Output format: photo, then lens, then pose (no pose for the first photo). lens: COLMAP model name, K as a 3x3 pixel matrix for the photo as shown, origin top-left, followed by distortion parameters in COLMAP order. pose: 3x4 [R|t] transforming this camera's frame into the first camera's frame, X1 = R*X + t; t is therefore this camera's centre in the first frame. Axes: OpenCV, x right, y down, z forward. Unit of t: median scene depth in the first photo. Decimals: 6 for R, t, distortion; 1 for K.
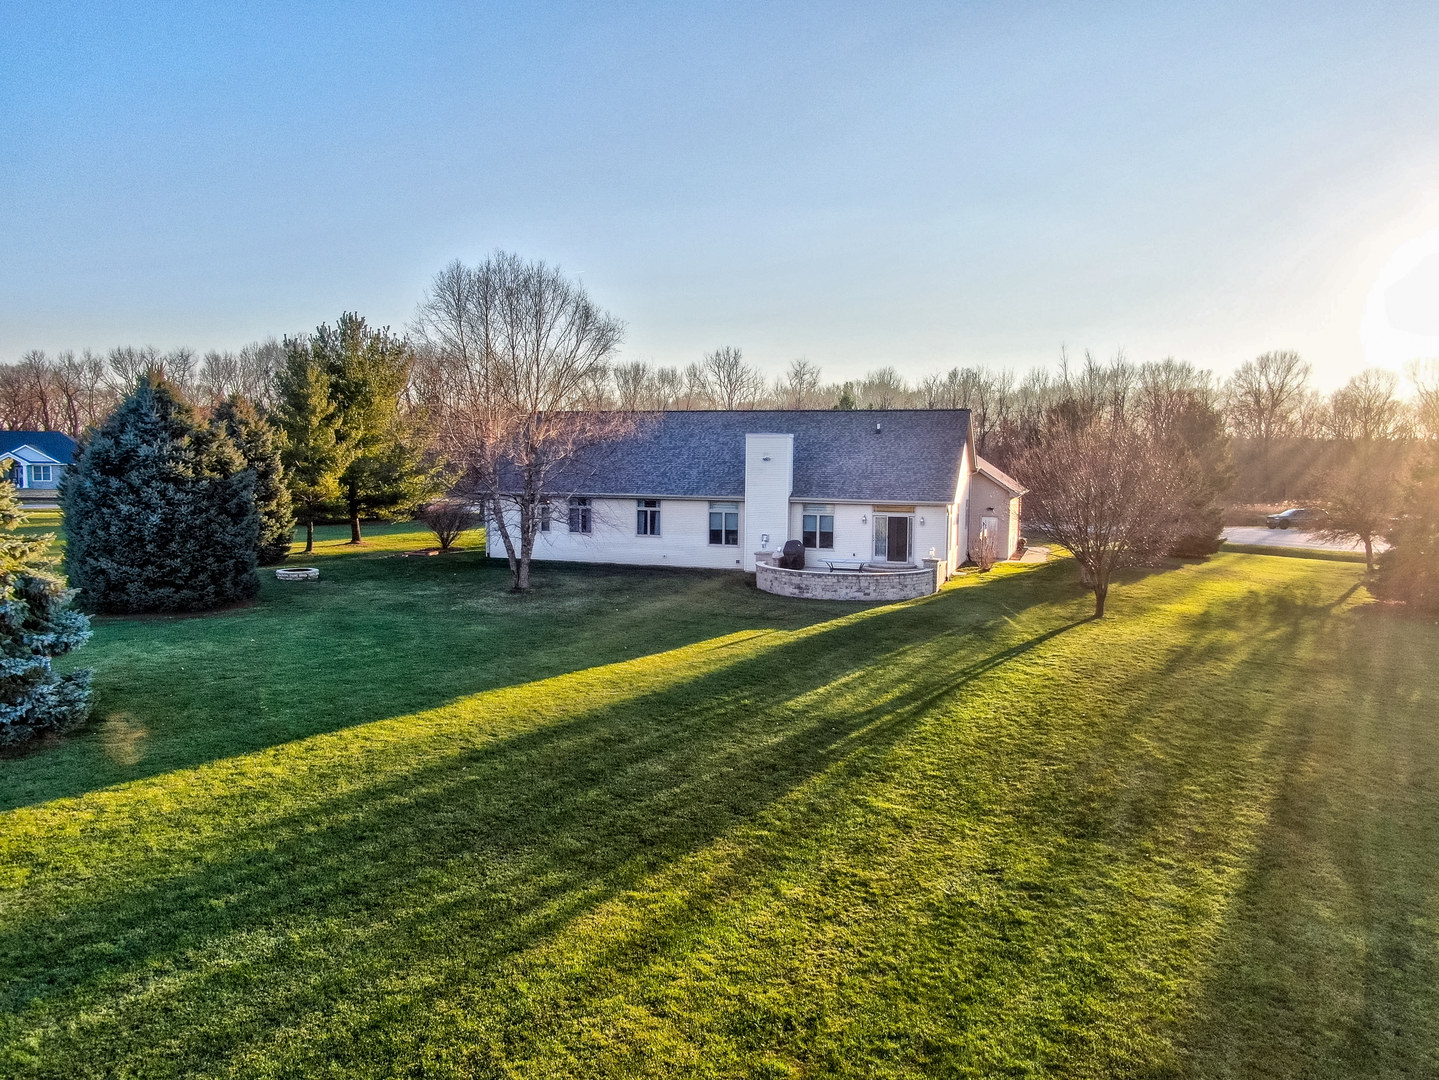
lens RADIAL K [[1050.5, 0, 719.5], [0, 1050.5, 540.0], [0, 0, 1]] dist [-0.010730, 0.004751]
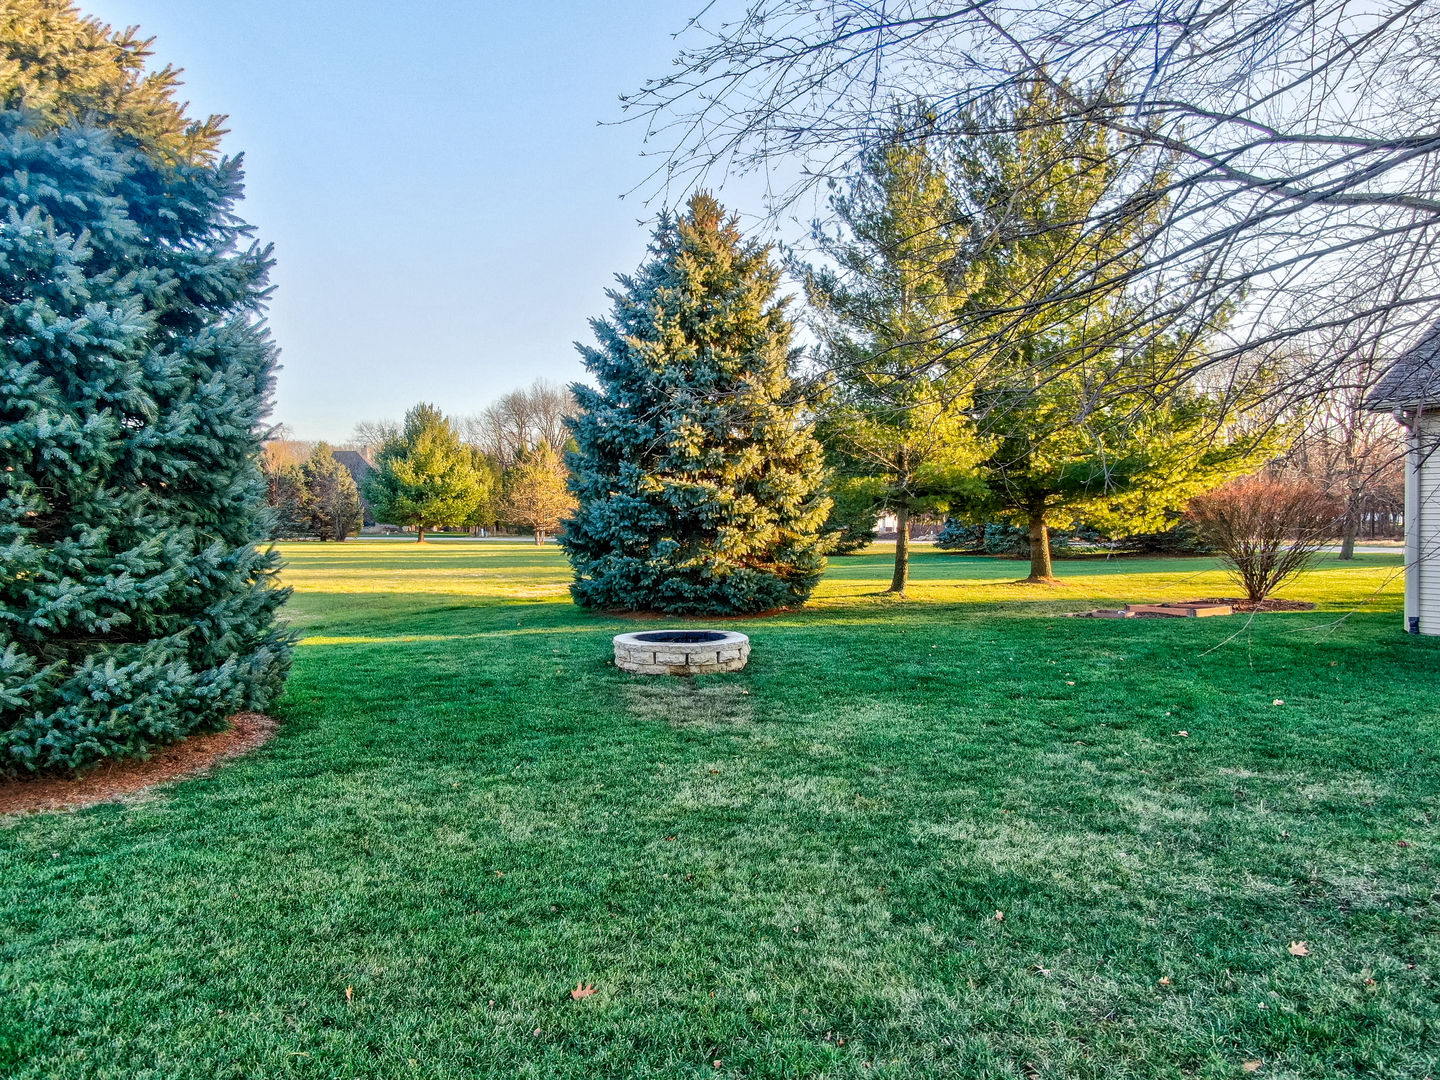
lens RADIAL K [[1026.9, 0, 712.6], [0, 1026.9, 535.0], [0, 0, 1]] dist [-0.000850, 0.005952]
pose [[0.725028, -0.003608, -0.688710, -0.185790], [-0.041309, 0.997958, -0.048716, 0.012734], [0.687479, 0.063770, 0.723399, 0.745785]]
